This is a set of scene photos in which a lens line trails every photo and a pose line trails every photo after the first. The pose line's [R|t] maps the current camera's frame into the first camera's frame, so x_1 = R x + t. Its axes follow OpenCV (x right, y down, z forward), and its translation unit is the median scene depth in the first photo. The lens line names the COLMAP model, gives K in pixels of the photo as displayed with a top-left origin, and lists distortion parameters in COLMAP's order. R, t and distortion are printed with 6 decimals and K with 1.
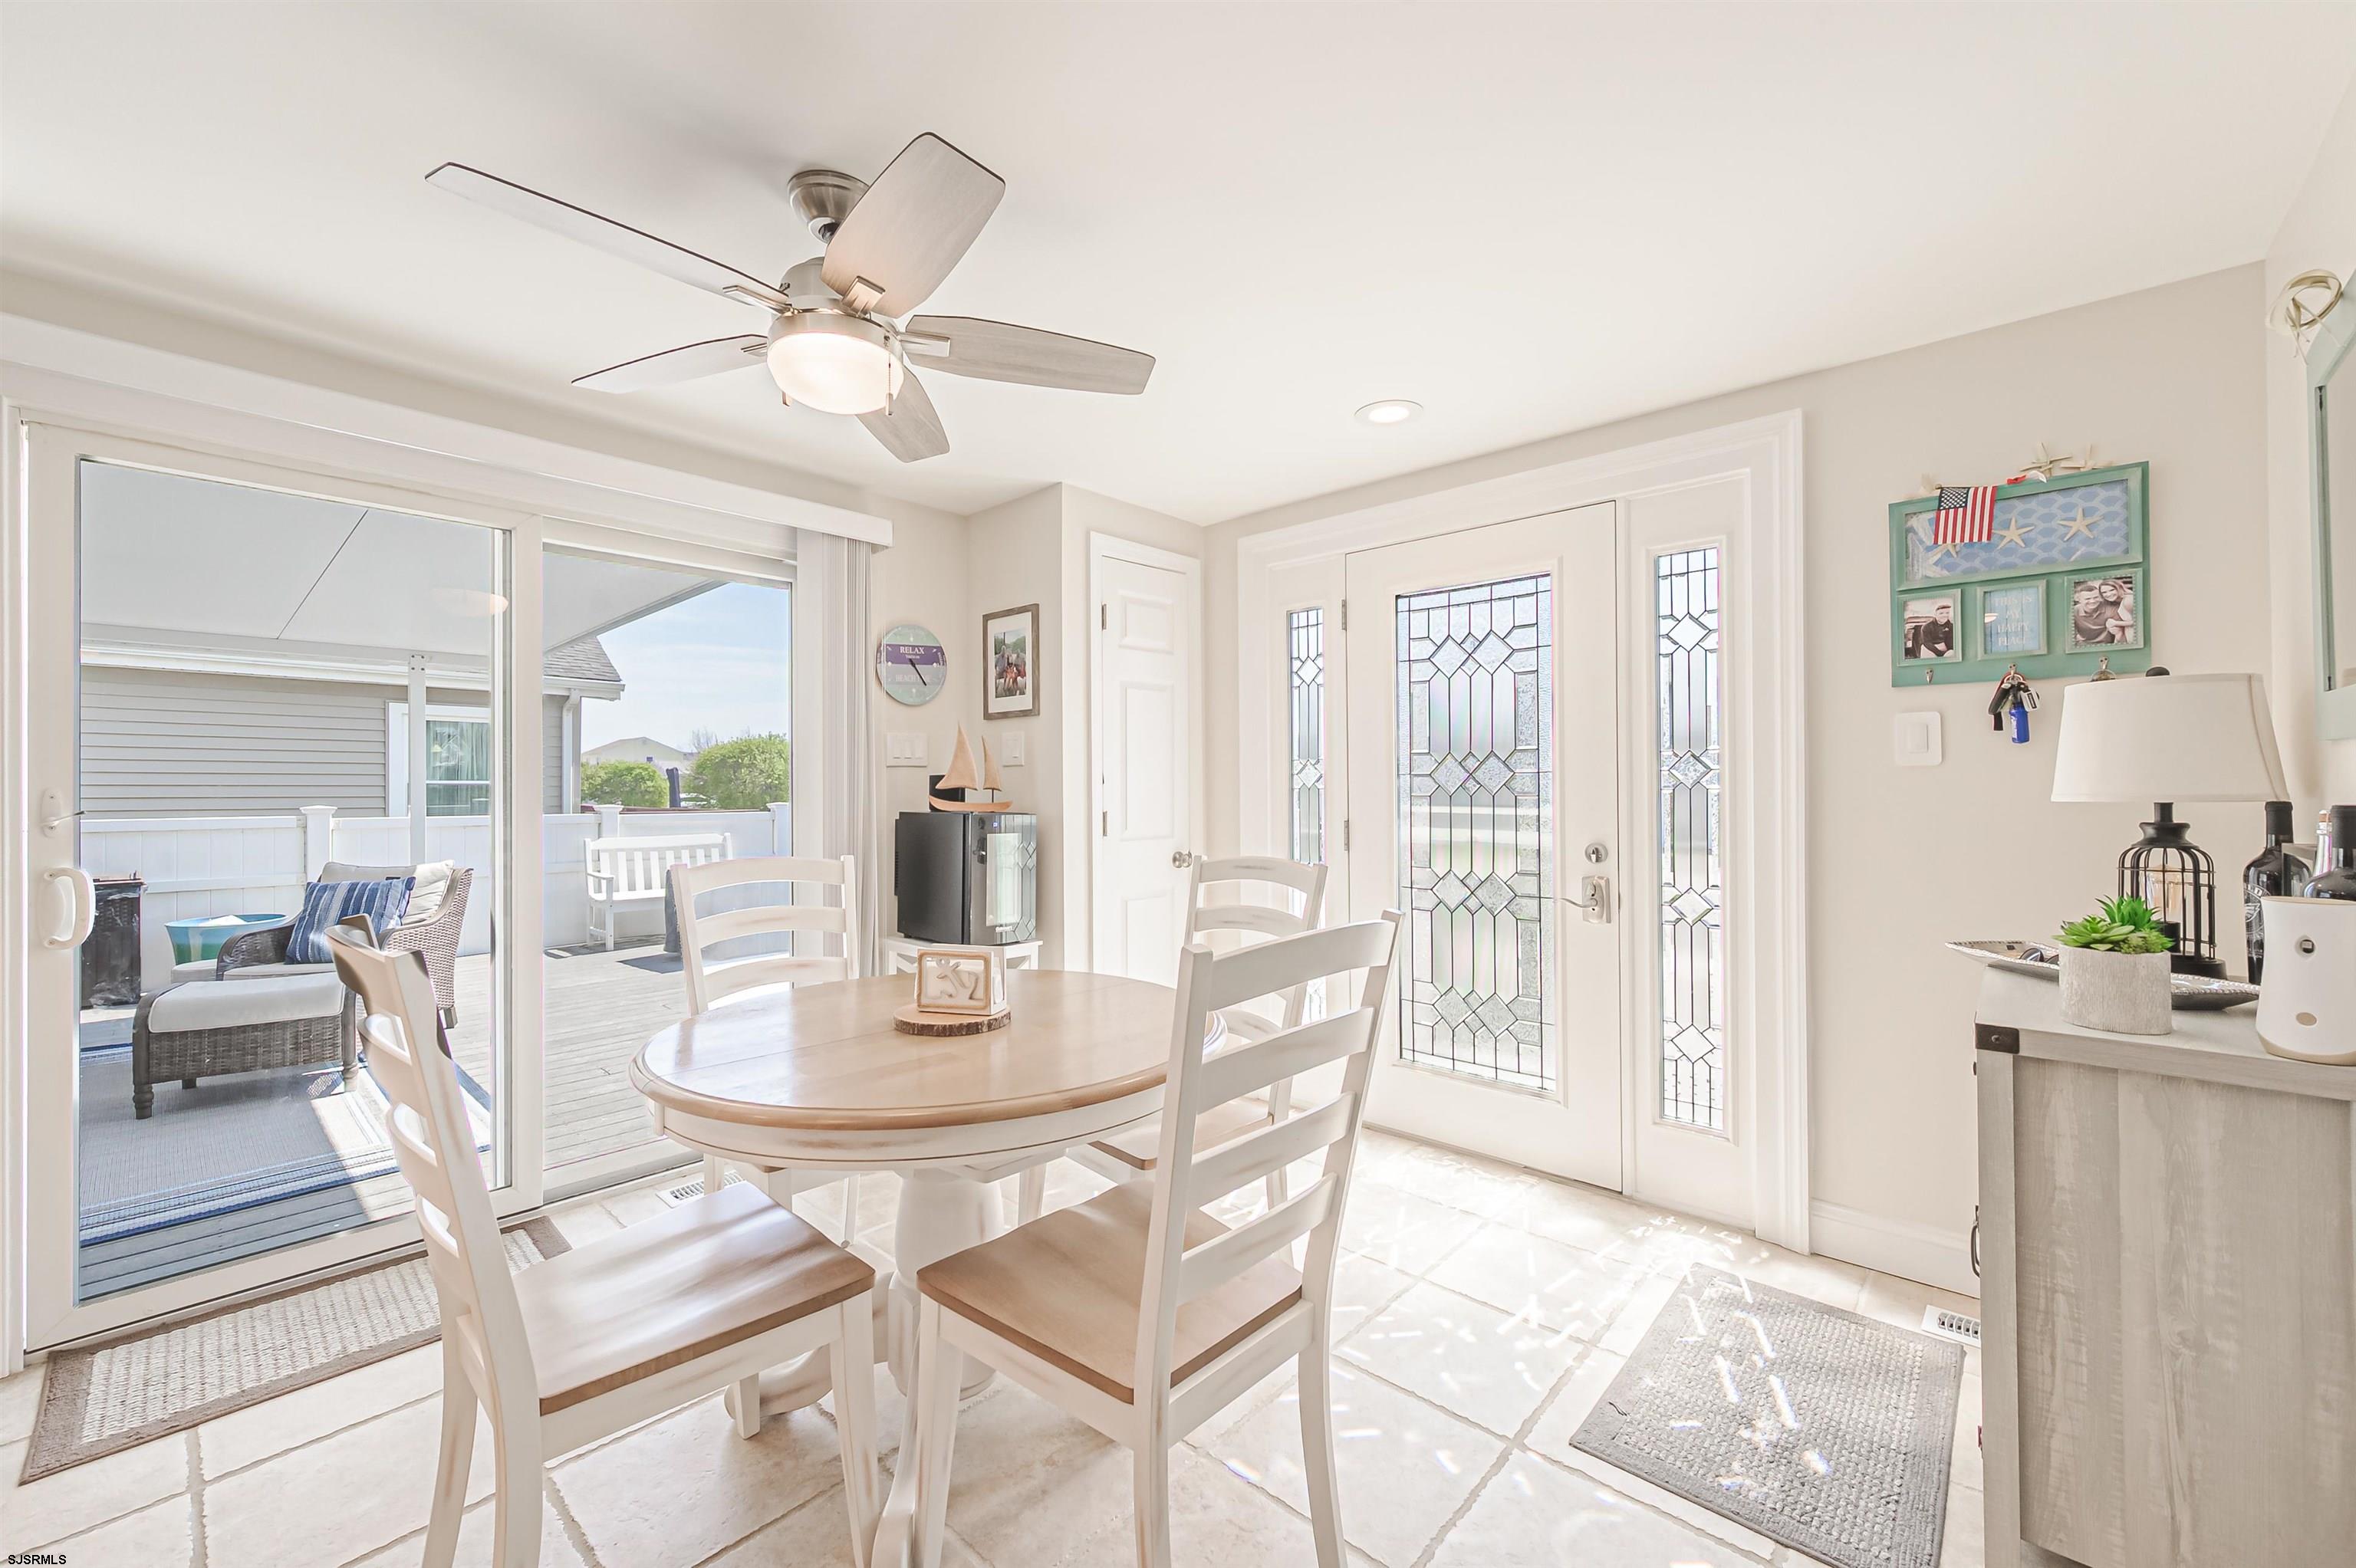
lens RADIAL K [[936.5, 0, 1178.8], [0, 936.5, 775.6], [0, 0, 1]] dist [-0.000691, 0.000164]
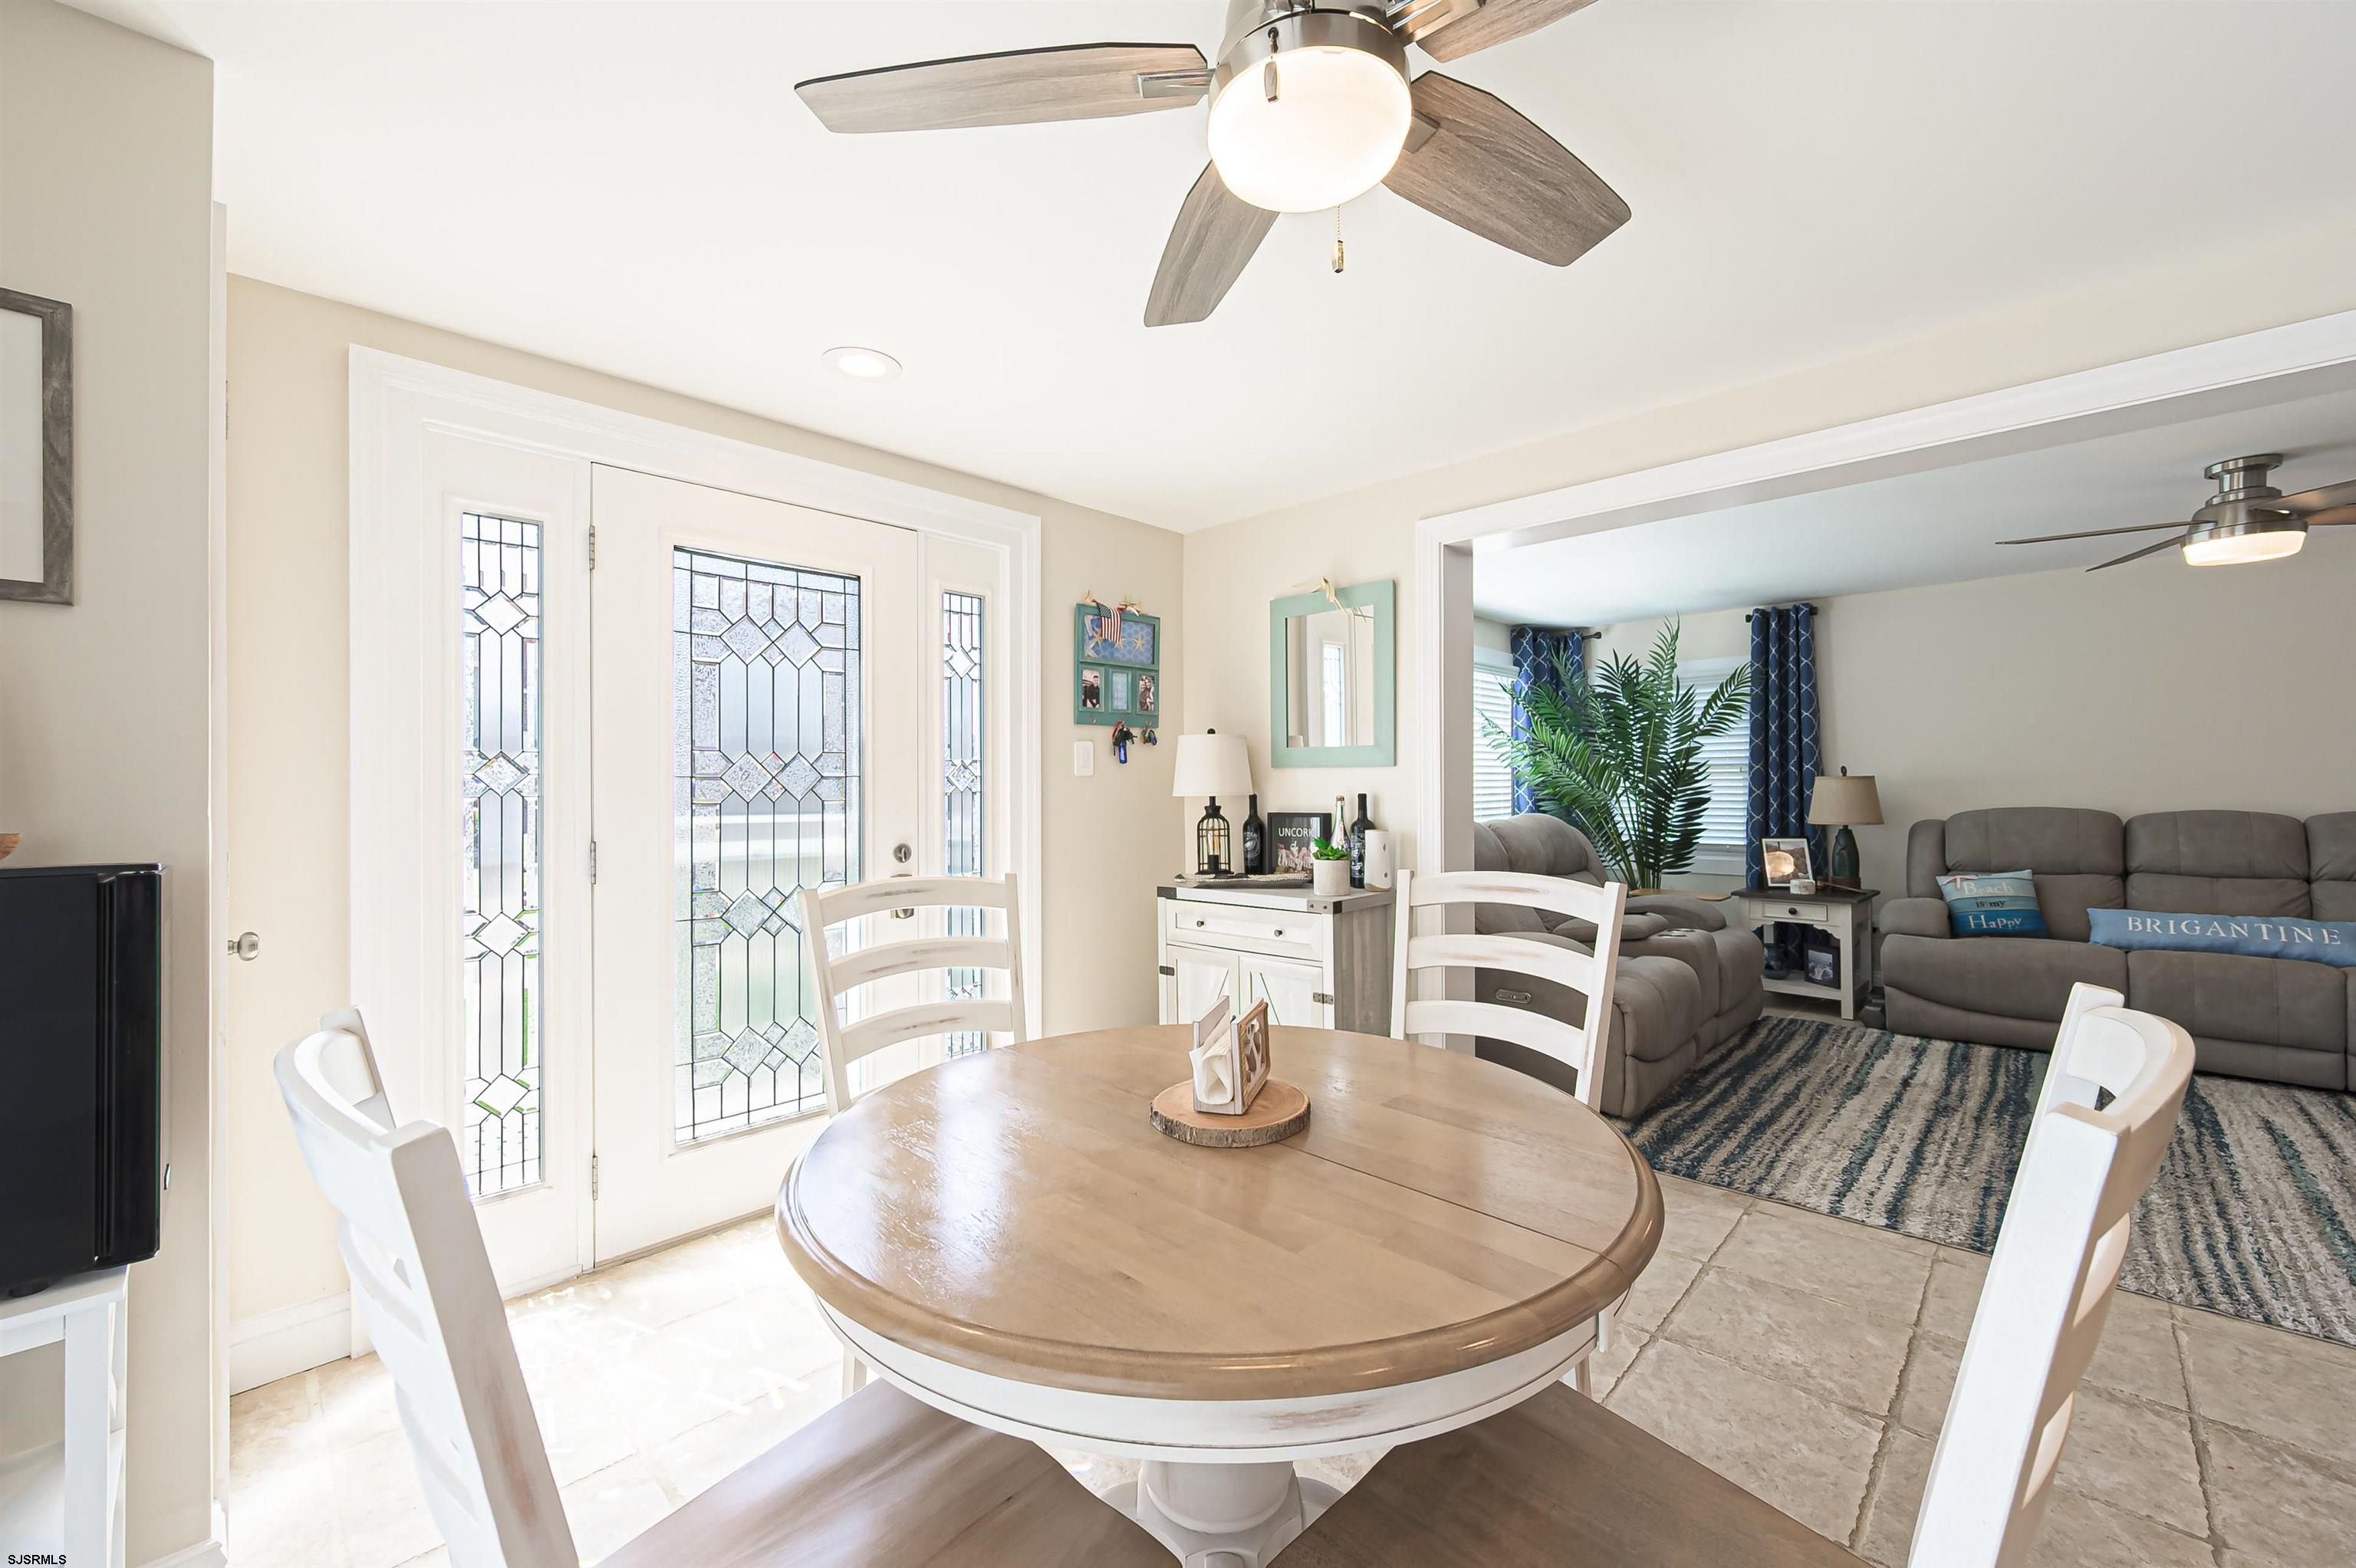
lens RADIAL K [[934.6, 0, 1174.4], [0, 934.6, 781.2], [0, 0, 1]] dist [0.000328, 0.000614]
pose [[0.023905, 0.008553, 0.999678, -0.582709], [-0.003256, 0.999959, -0.008478, 0.008445], [-0.999709, -0.003052, 0.023932, 0.624430]]
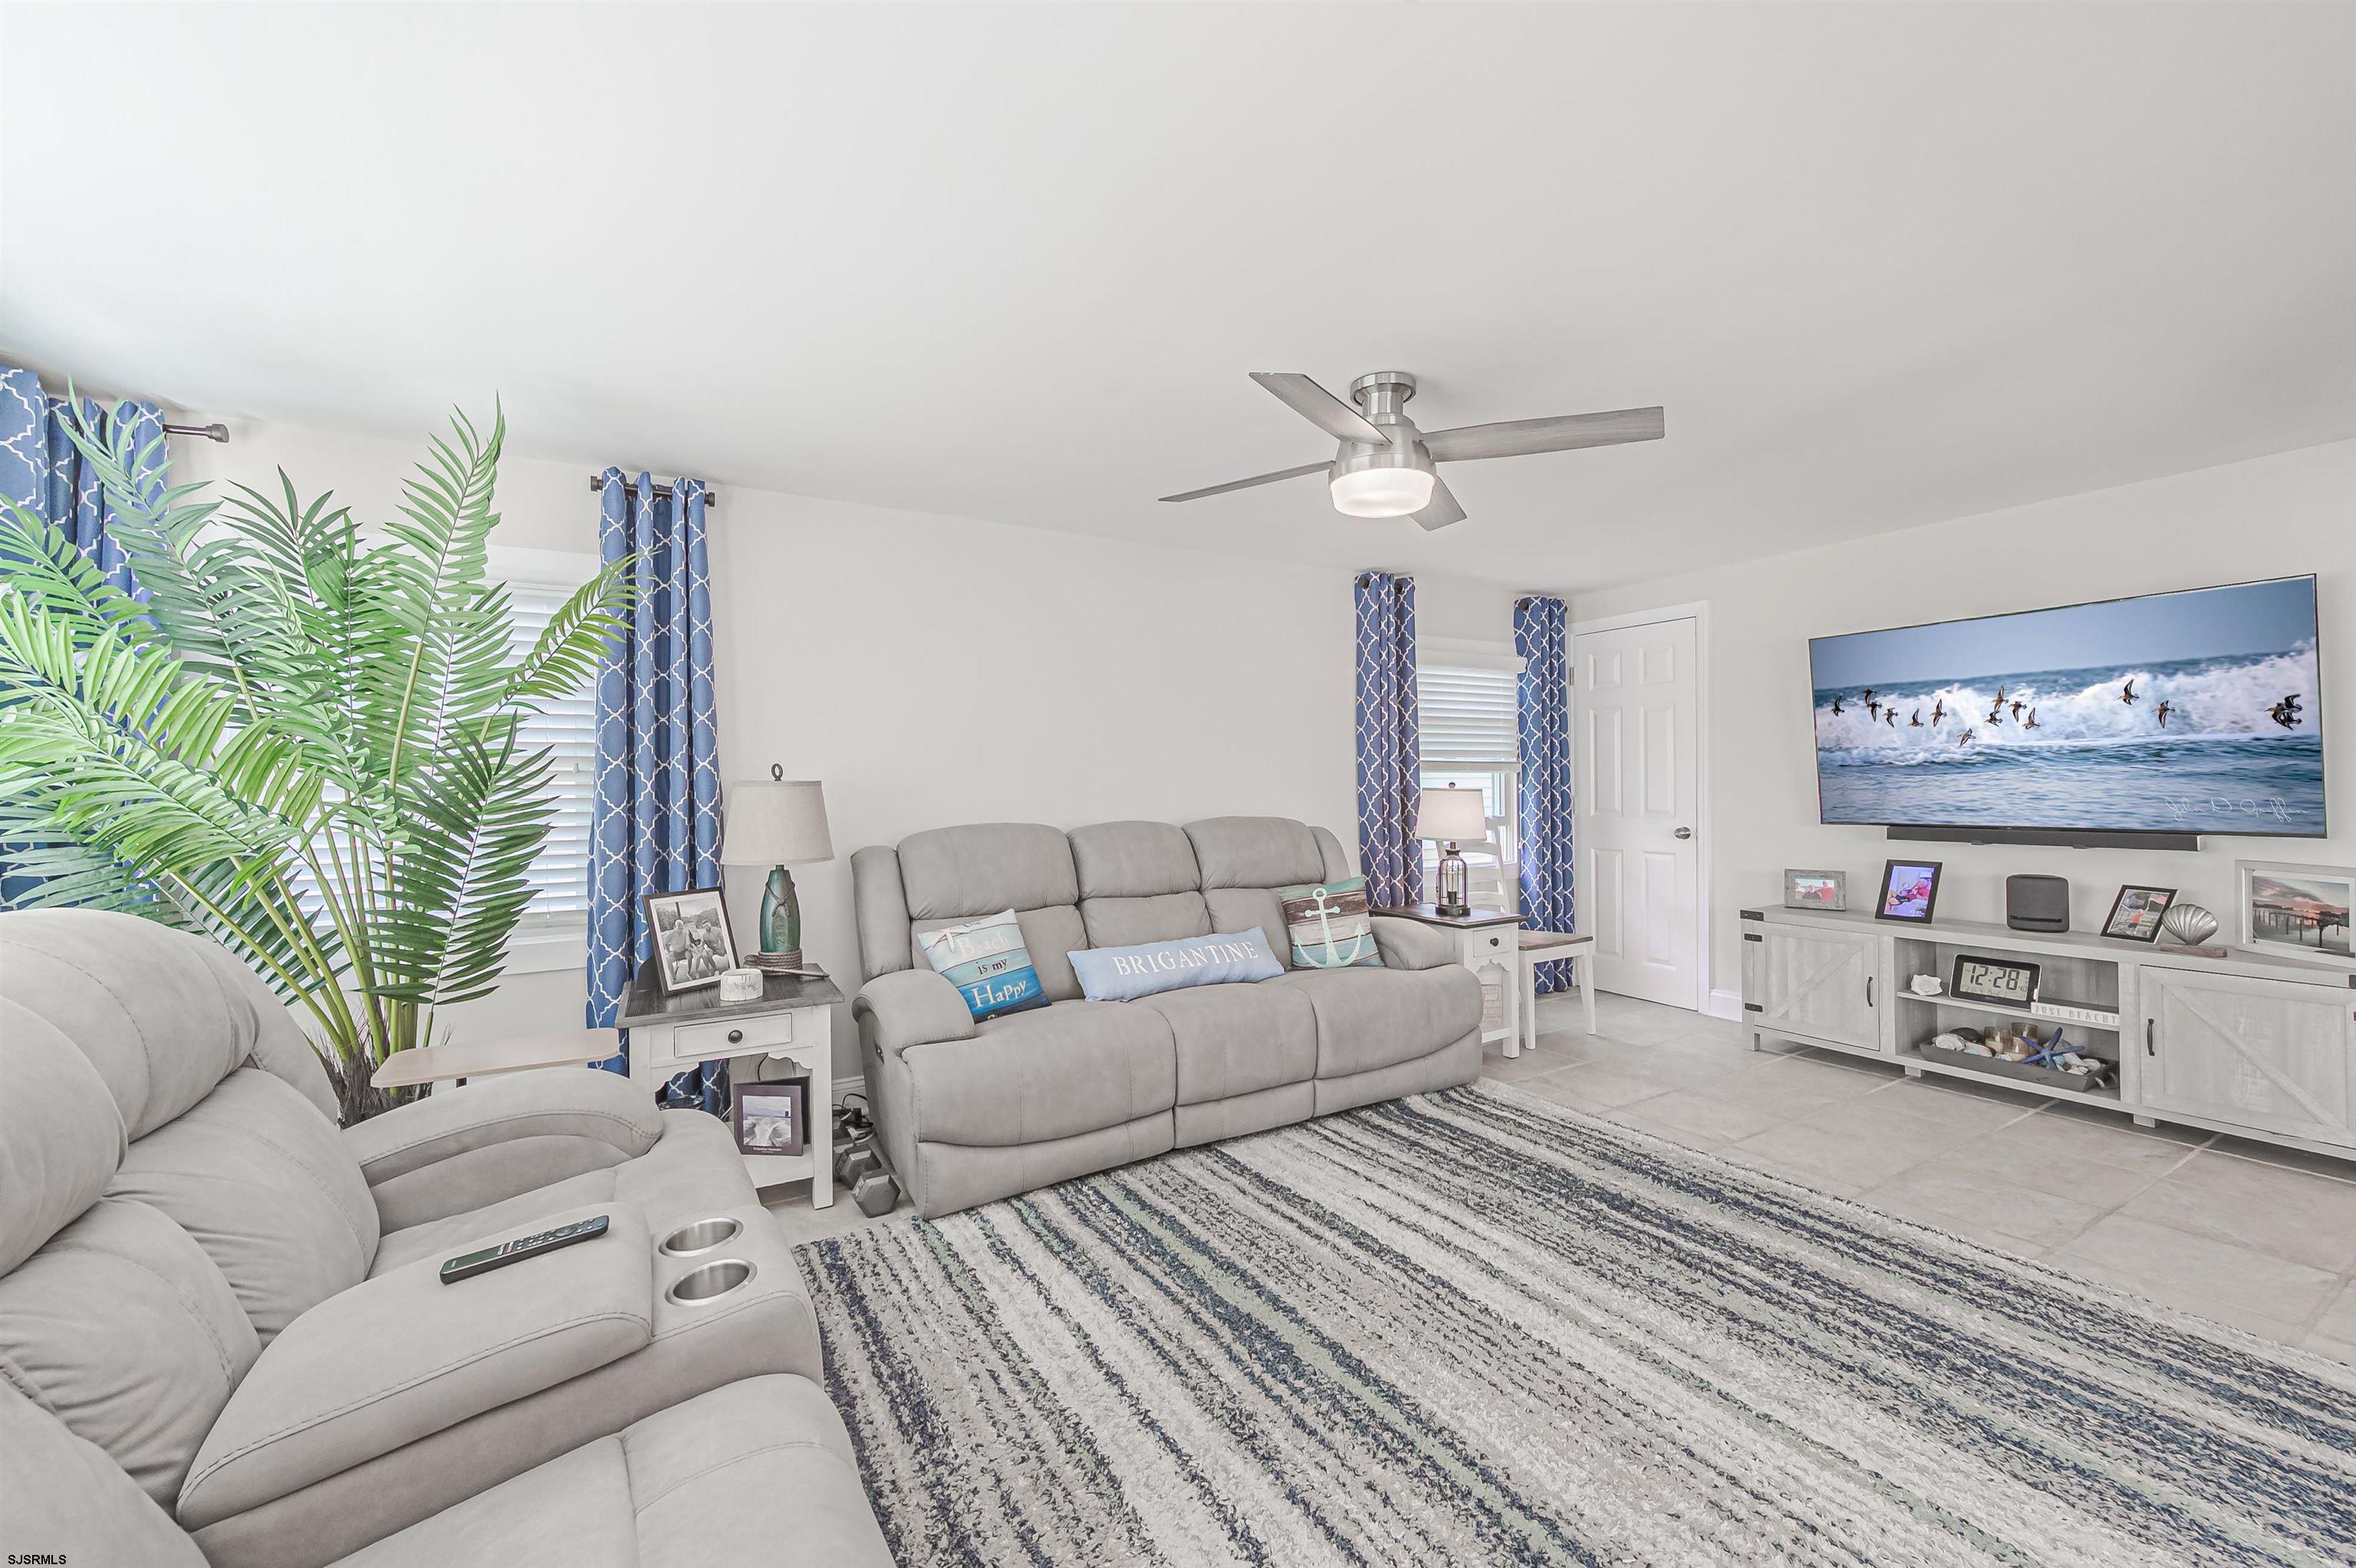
lens RADIAL K [[933.2, 0, 1177.5], [0, 933.2, 780.5], [0, 0, 1]] dist [0.001000, 0.000105]
pose [[-0.957209, 0.014654, 0.289026, 0.450839], [0.010572, 0.999821, -0.015681, 0.000605], [-0.289204, -0.011954, -0.957193, 0.285254]]
